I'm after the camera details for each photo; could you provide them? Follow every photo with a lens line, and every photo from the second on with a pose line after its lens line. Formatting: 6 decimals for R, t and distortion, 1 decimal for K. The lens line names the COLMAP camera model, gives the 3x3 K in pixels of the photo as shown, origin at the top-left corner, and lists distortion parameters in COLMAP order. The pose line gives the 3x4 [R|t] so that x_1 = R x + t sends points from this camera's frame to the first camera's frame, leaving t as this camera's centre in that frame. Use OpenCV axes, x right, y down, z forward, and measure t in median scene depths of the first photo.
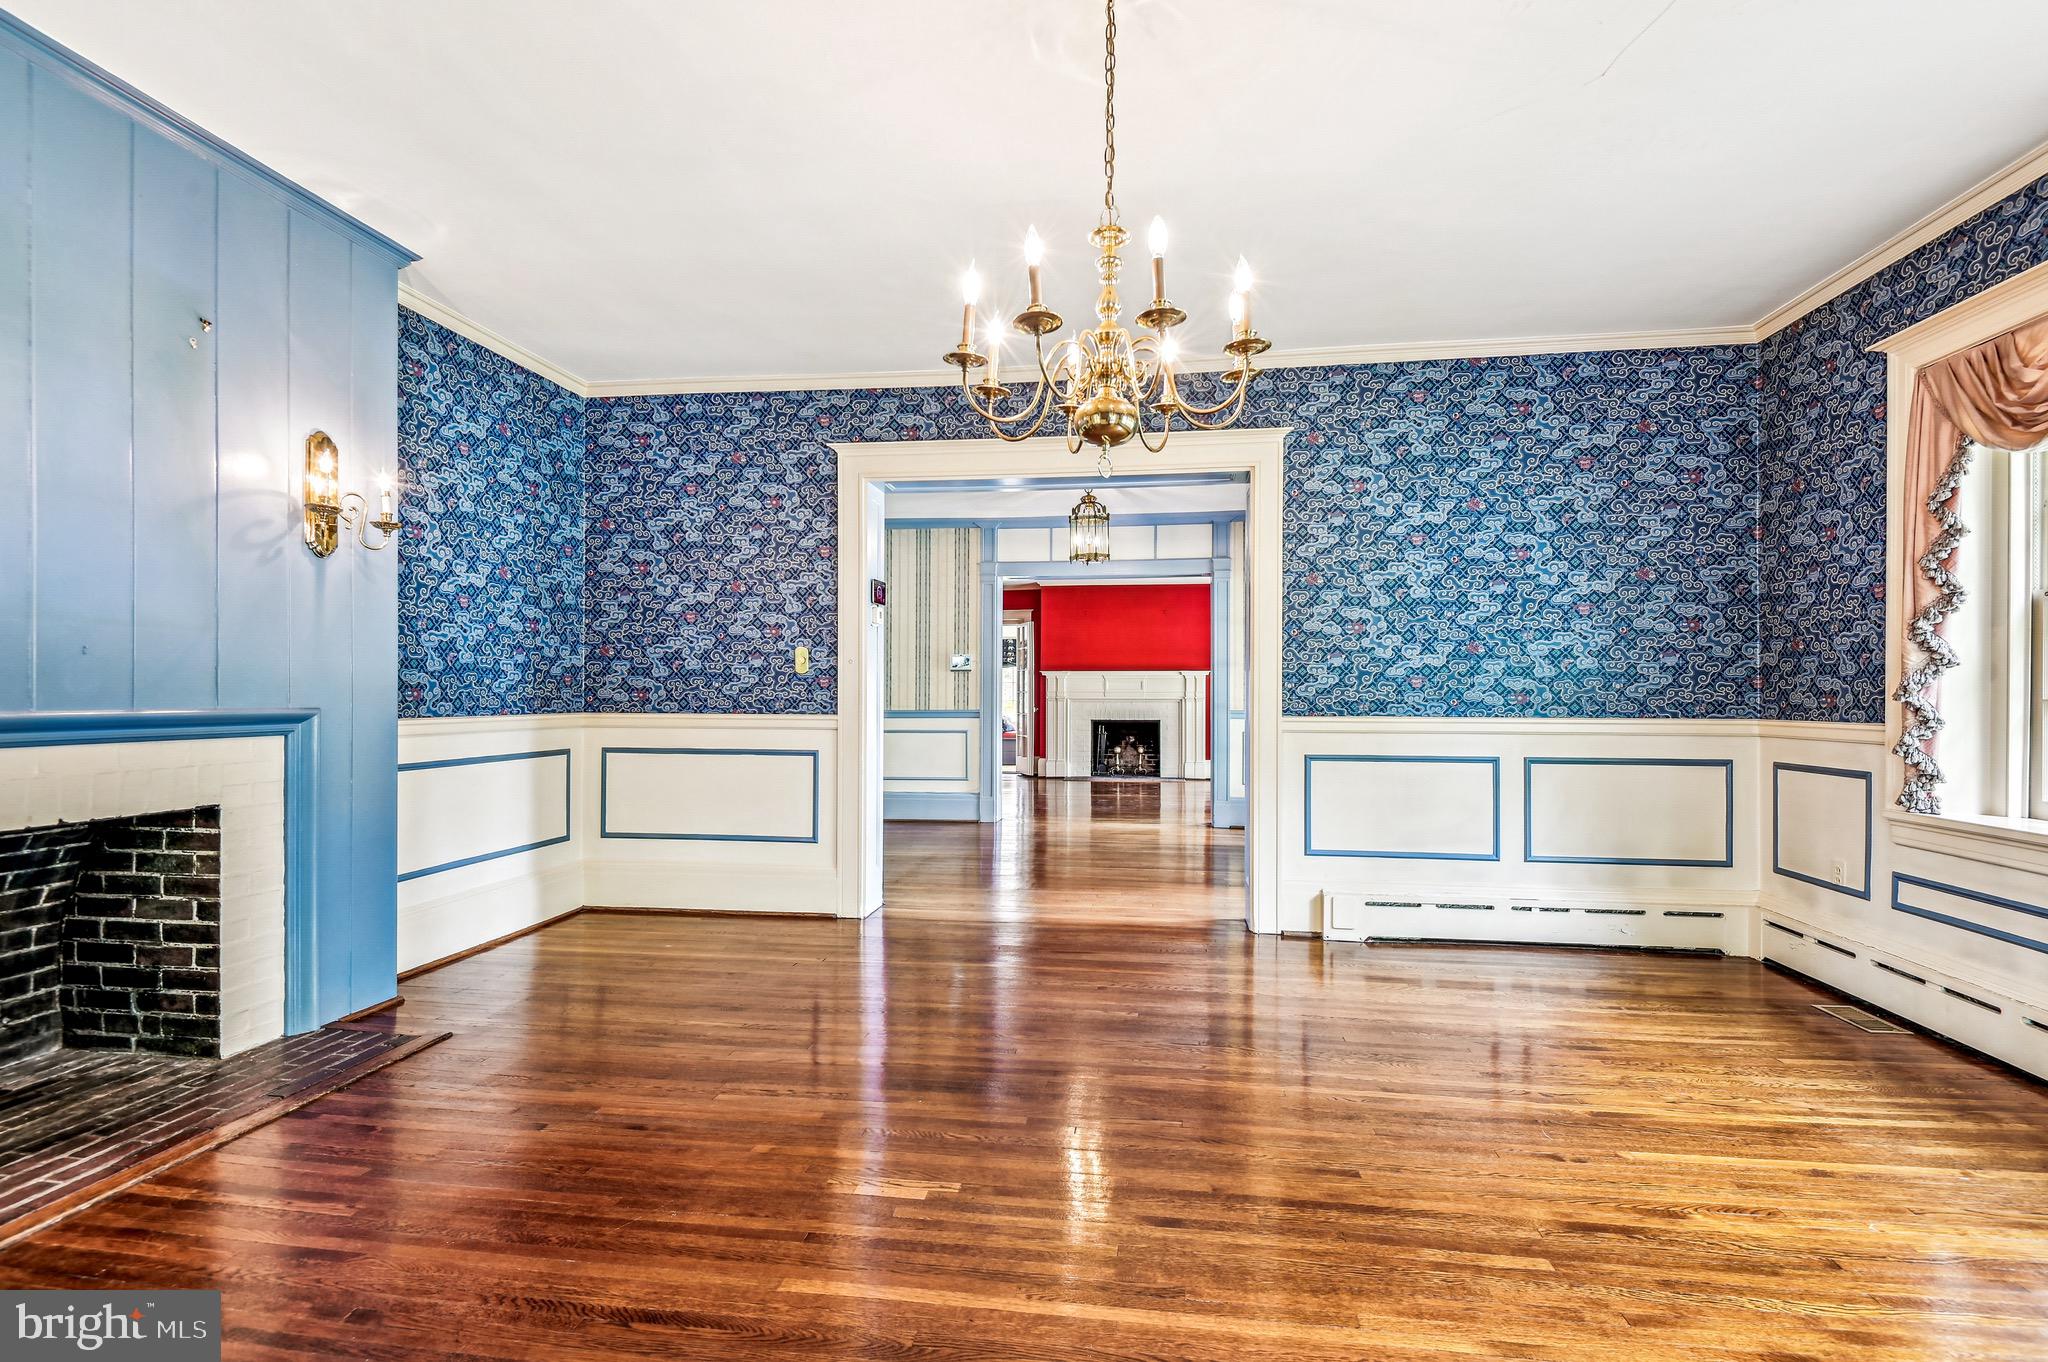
lens RADIAL K [[942.0, 0, 1043.9], [0, 942.0, 689.4], [0, 0, 1]] dist [0.001516, -0.000374]
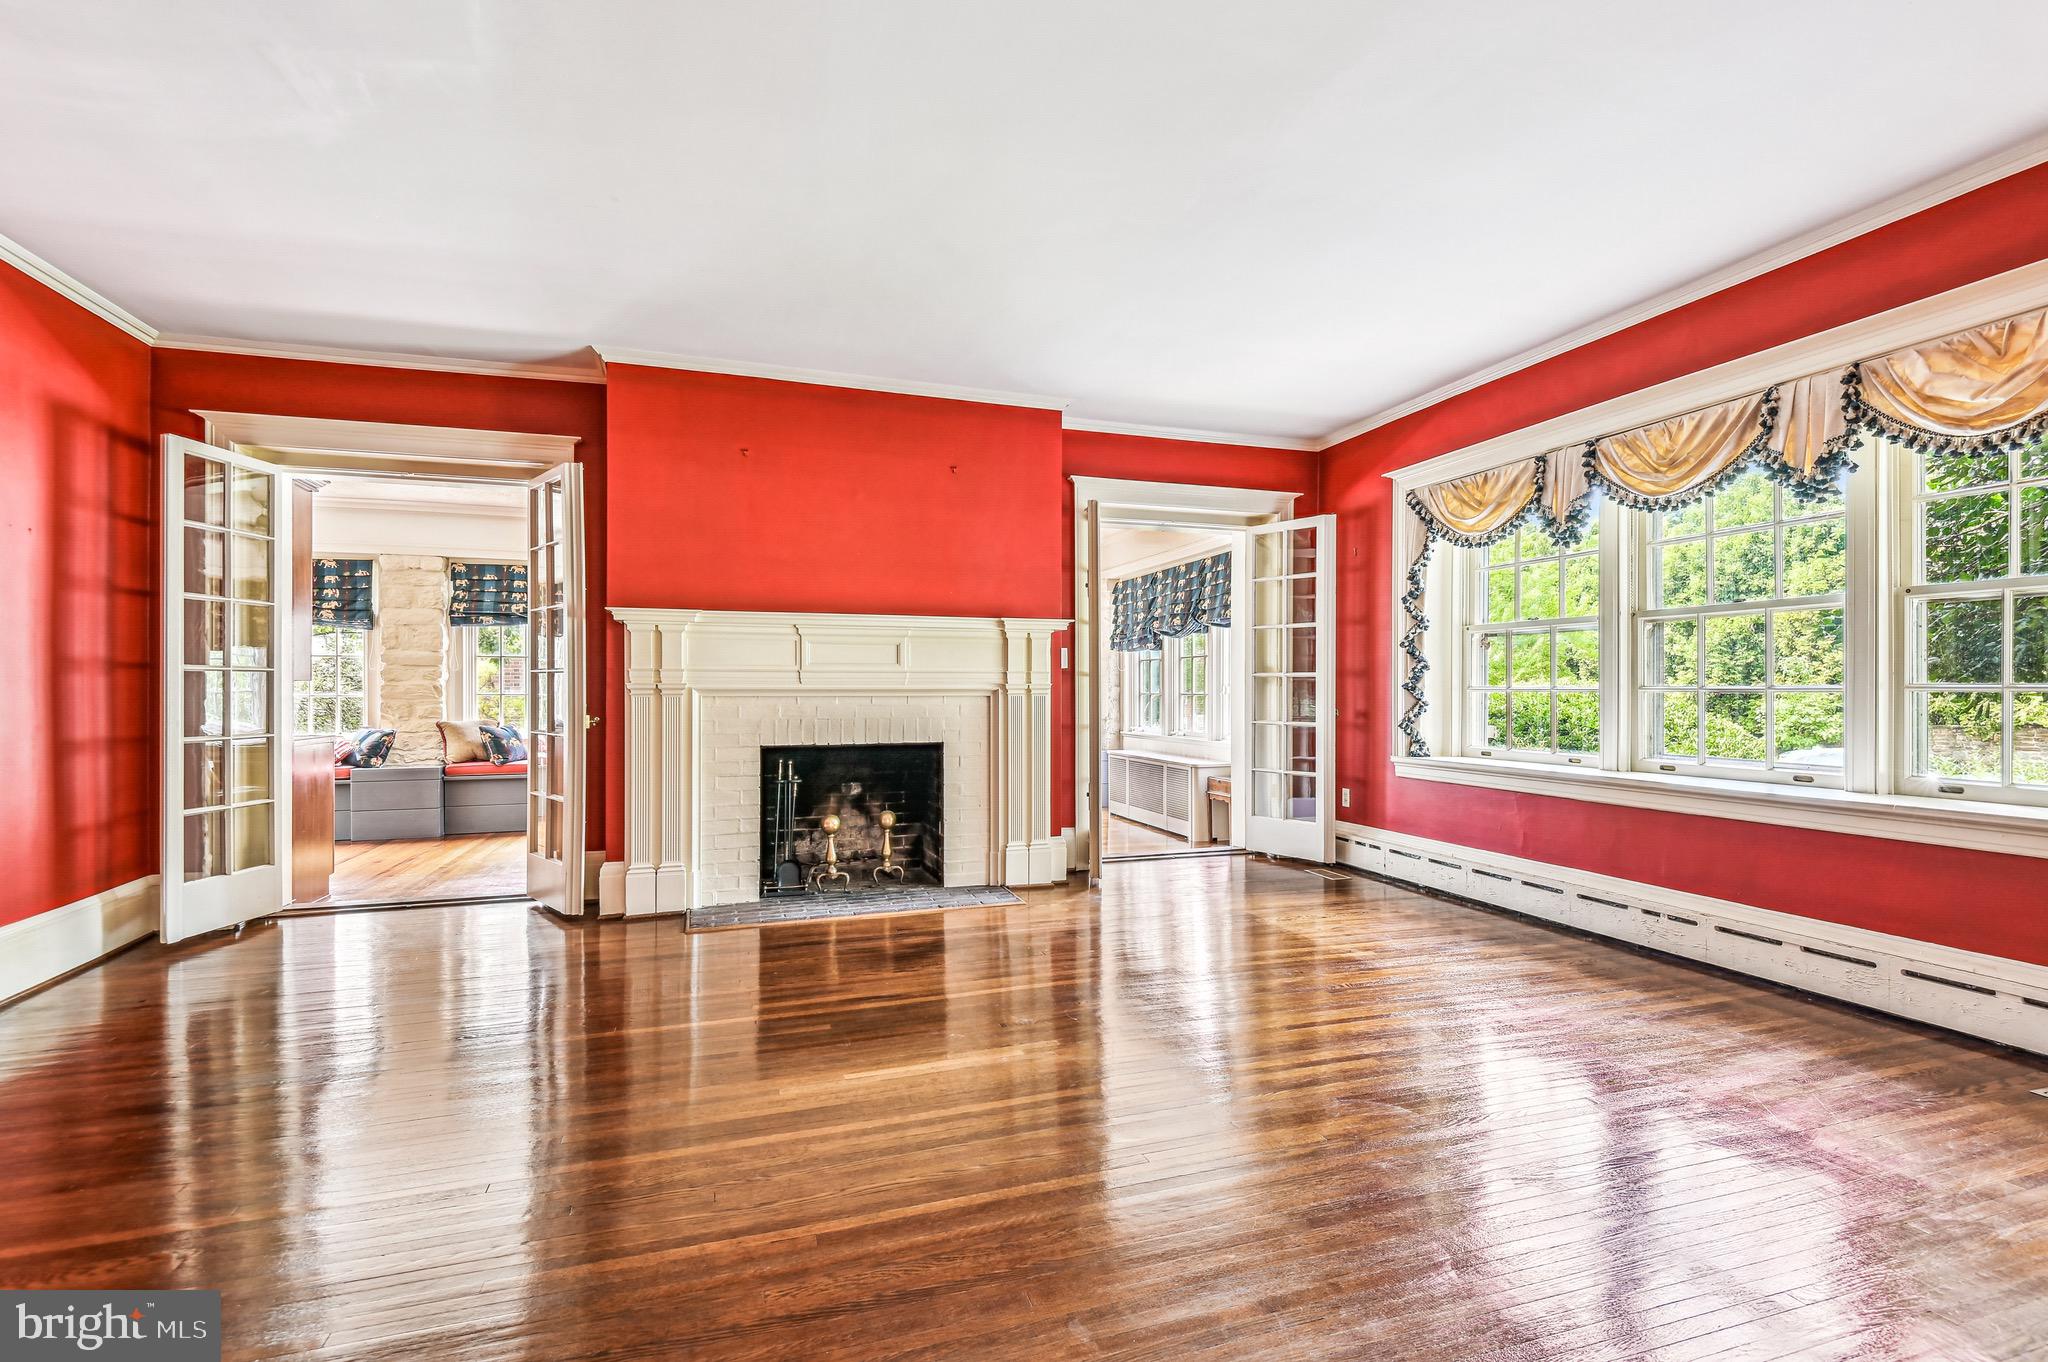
lens RADIAL K [[942.0, 0, 1043.9], [0, 942.0, 689.4], [0, 0, 1]] dist [0.001516, -0.000374]
pose [[0.898453, -0.004517, 0.439047, -0.010971], [-0.003285, 0.999850, 0.017010, 0.003624], [-0.439058, -0.016725, 0.898303, 0.623936]]
